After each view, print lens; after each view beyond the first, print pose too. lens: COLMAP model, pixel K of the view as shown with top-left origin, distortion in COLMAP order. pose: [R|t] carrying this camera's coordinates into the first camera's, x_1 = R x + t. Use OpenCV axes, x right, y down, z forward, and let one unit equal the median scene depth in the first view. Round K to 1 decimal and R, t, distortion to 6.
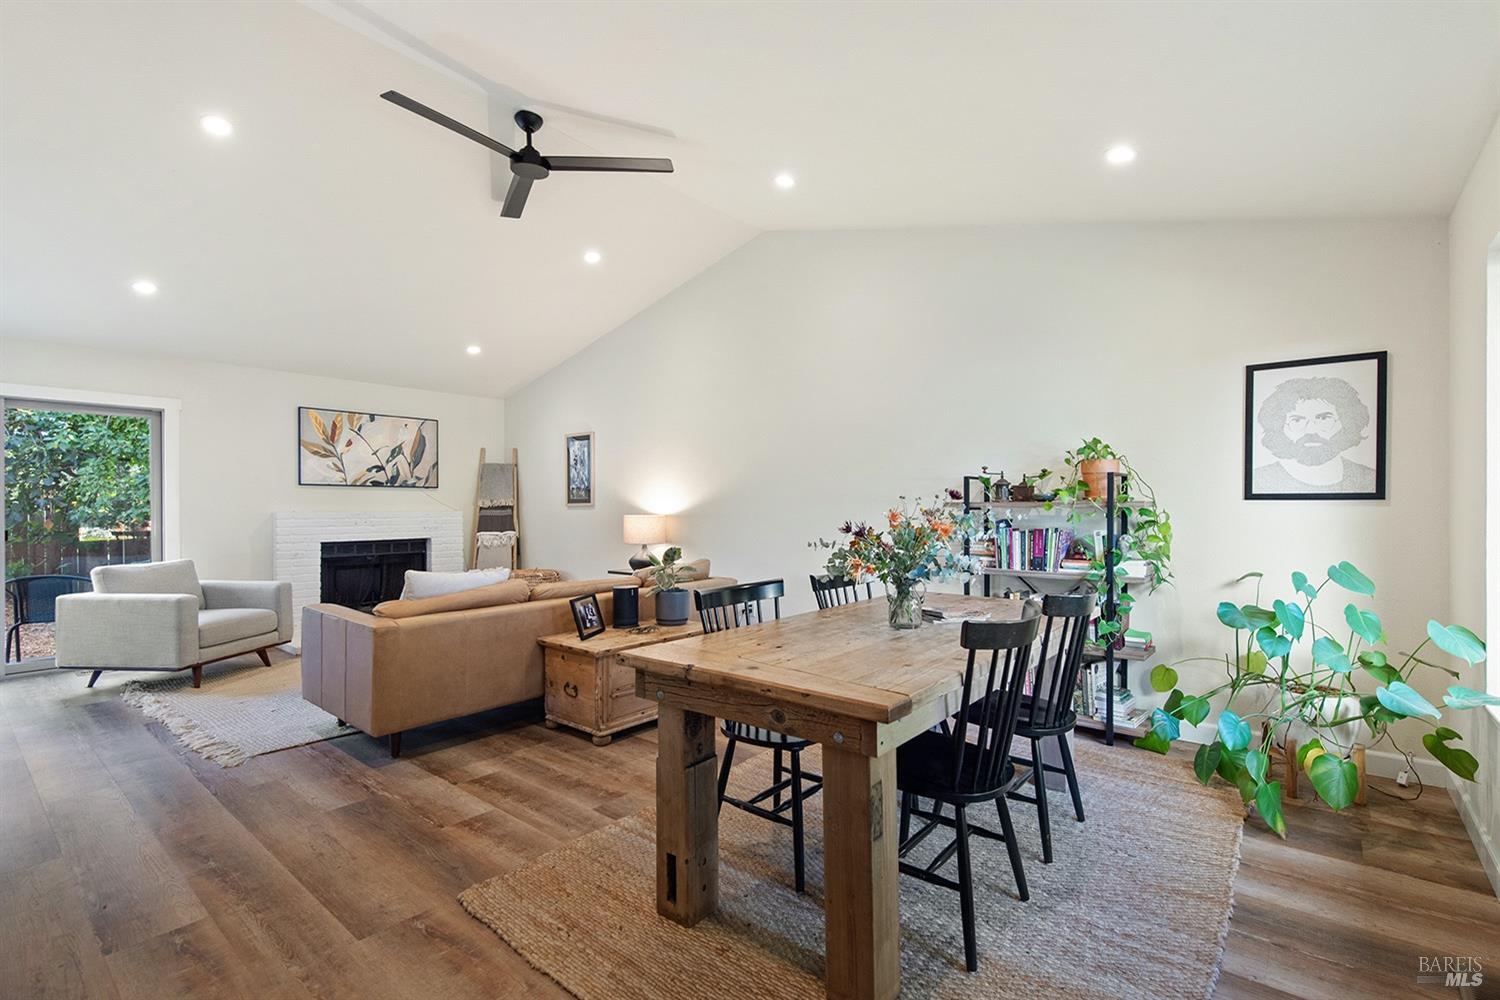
lens RADIAL K [[667.1, 0, 754.1], [0, 667.1, 513.7], [0, 0, 1]] dist [0.001807, 0.000810]
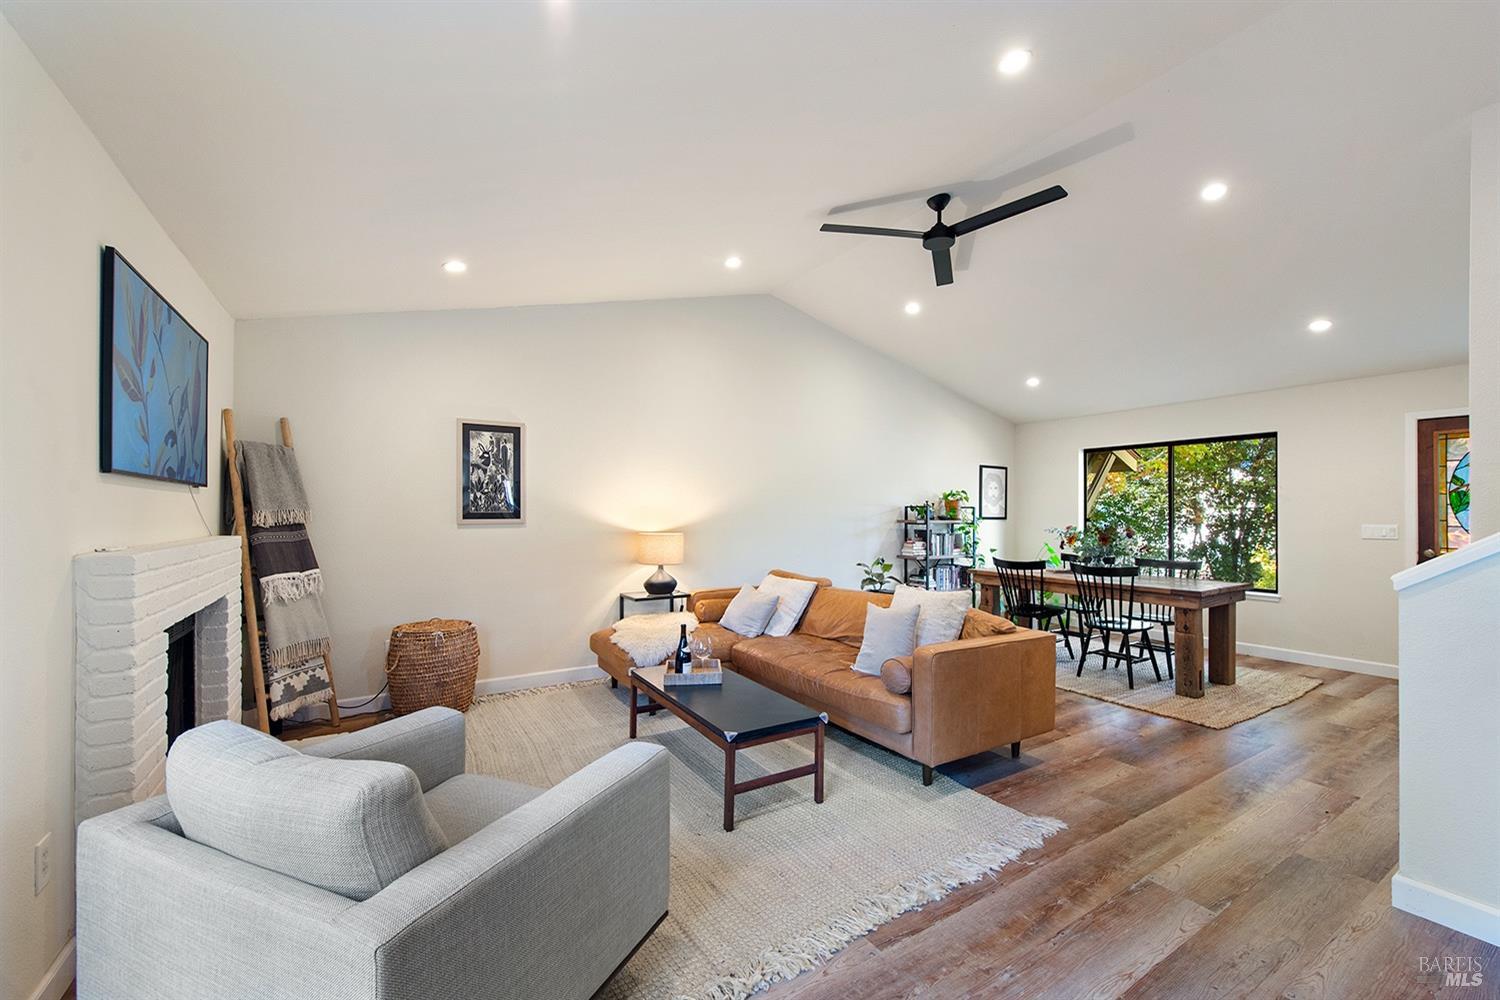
lens RADIAL K [[595.2, 0, 759.3], [0, 595.2, 513.4], [0, 0, 1]] dist [0.003165, 0.000031]
pose [[0.321624, 0.004075, 0.946859, -0.787774], [0.004440, 0.999973, -0.005811, -0.017038], [-0.946857, 0.006073, 0.321597, 0.529508]]
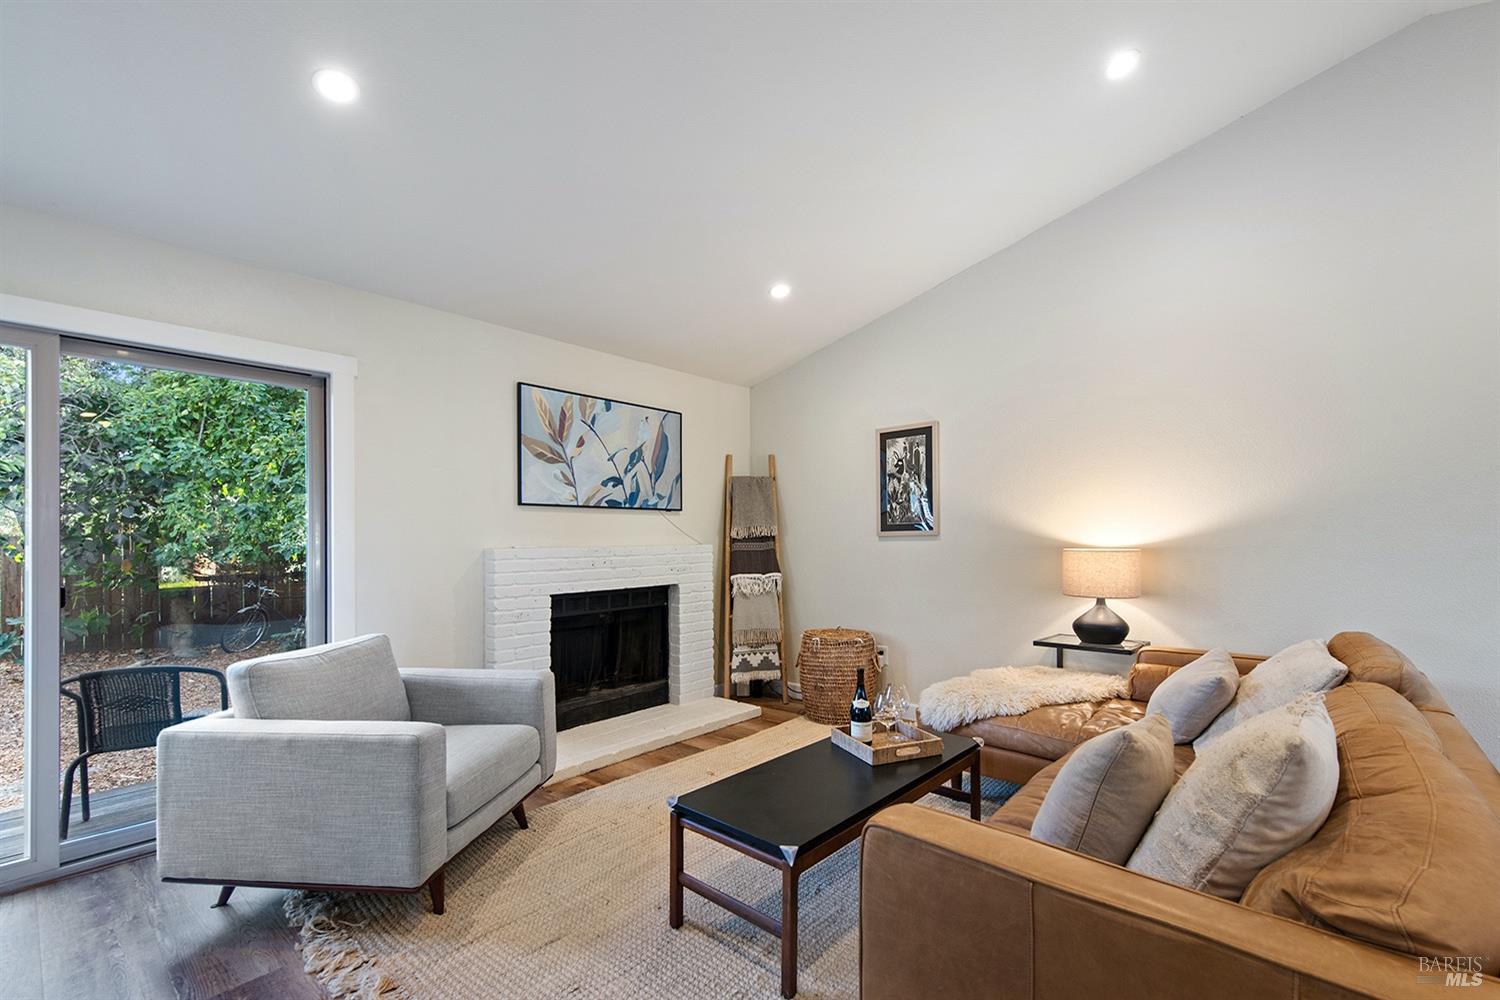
lens RADIAL K [[632.4, 0, 755.7], [0, 632.4, 540.4], [0, 0, 1]] dist [0.010324, -0.000350]
pose [[0.999483, -0.009793, -0.030618, -0.399536], [0.009600, 0.999933, -0.006413, -0.003530], [0.030679, 0.006116, 0.999511, 0.369210]]
